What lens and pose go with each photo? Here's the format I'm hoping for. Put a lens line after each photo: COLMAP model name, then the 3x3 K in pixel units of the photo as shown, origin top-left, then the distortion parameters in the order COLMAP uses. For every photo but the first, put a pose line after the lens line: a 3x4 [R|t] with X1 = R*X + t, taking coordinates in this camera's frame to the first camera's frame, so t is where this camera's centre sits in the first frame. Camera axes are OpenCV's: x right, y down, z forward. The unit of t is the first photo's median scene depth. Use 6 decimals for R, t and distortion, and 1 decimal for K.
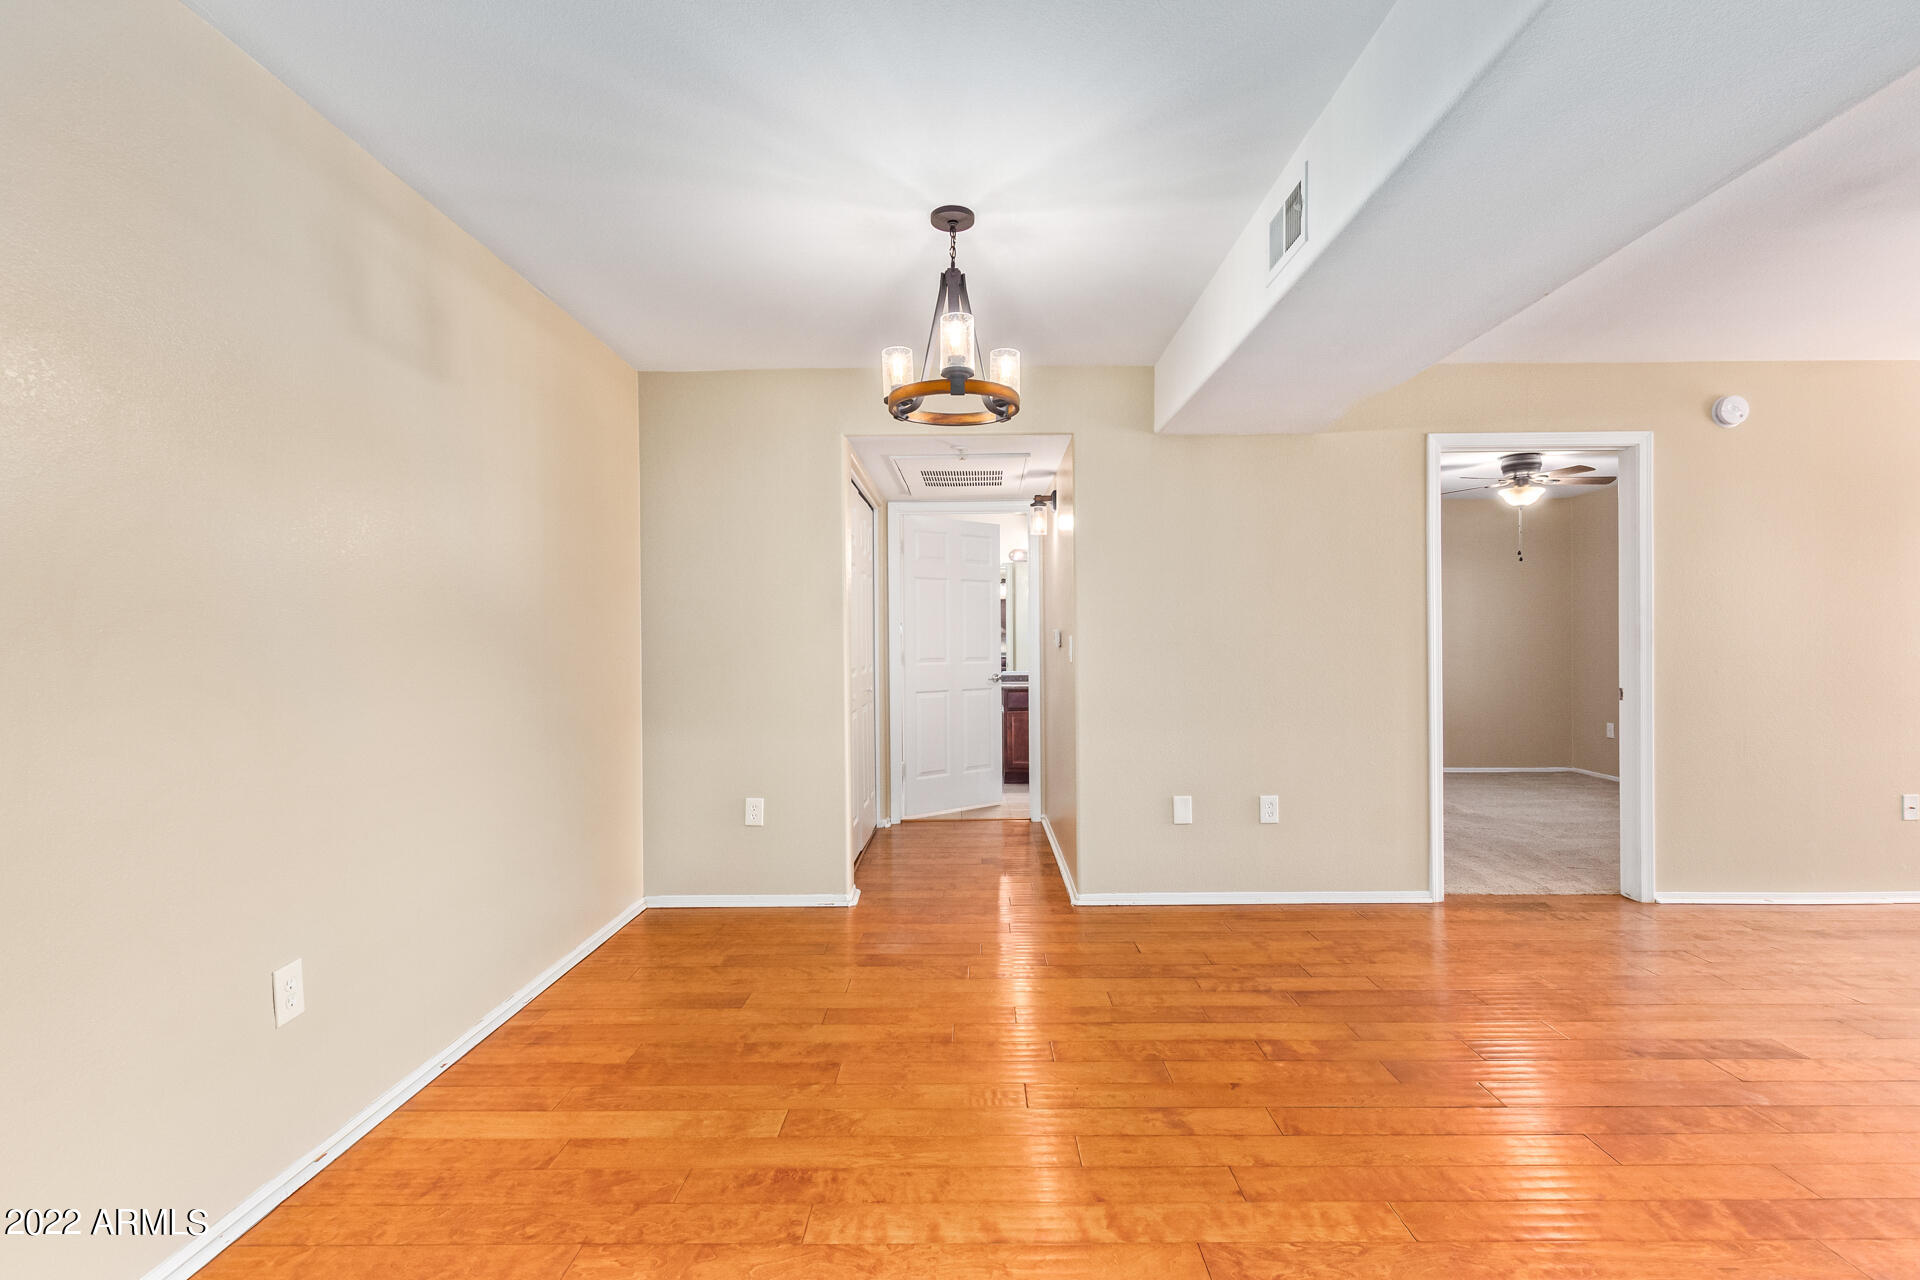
lens RADIAL K [[883.7, 0, 963.0], [0, 883.7, 645.2], [0, 0, 1]] dist [0.011237, -0.005958]
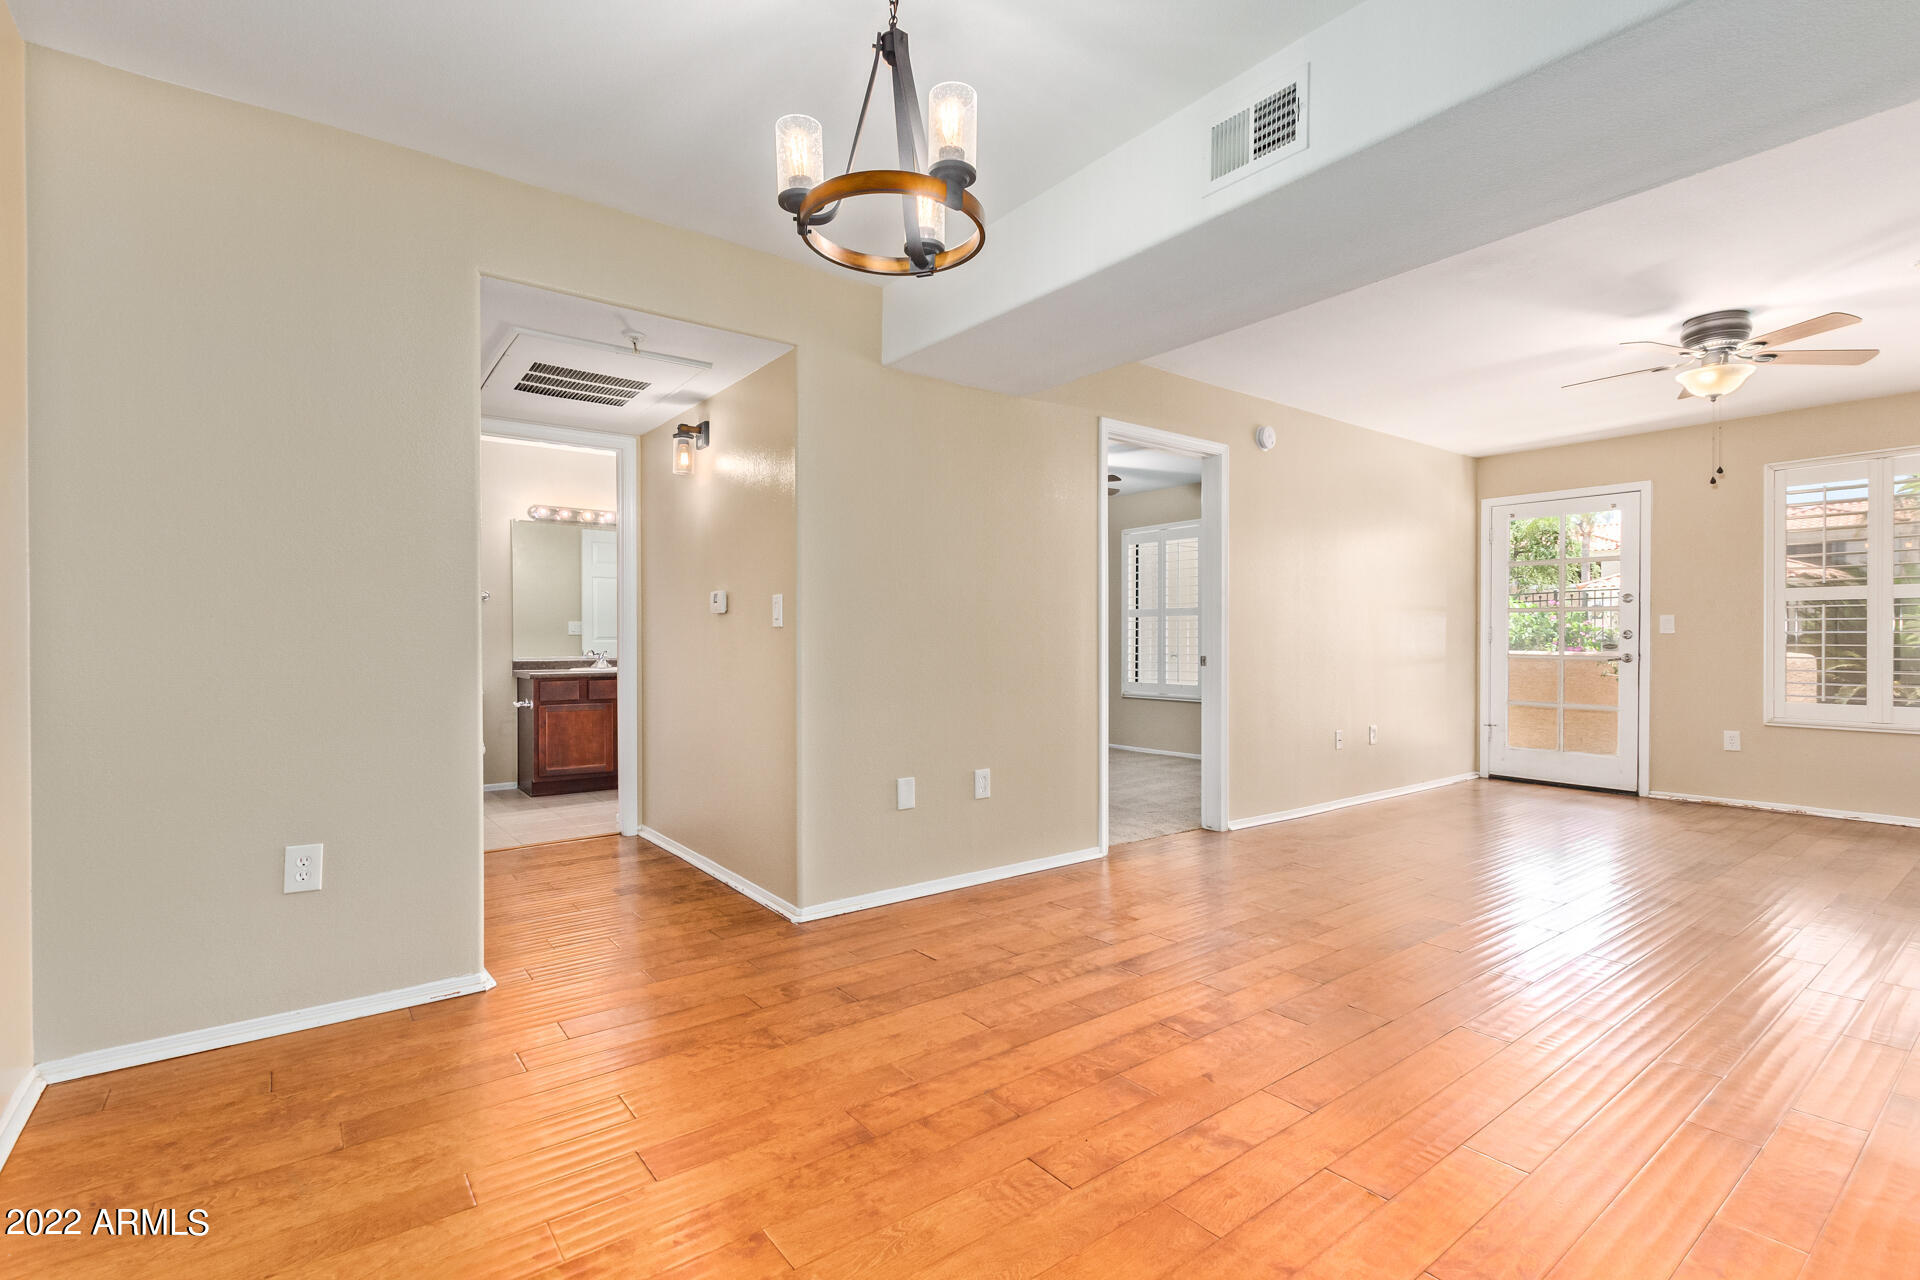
lens RADIAL K [[883.7, 0, 959.8], [0, 883.7, 647.2], [0, 0, 1]] dist [0.011237, -0.005958]
pose [[0.788405, 0.003300, 0.615148, -0.305880], [-0.004141, 0.999991, -0.000057, 0.046042], [-0.615143, -0.002503, 0.788412, 0.314871]]
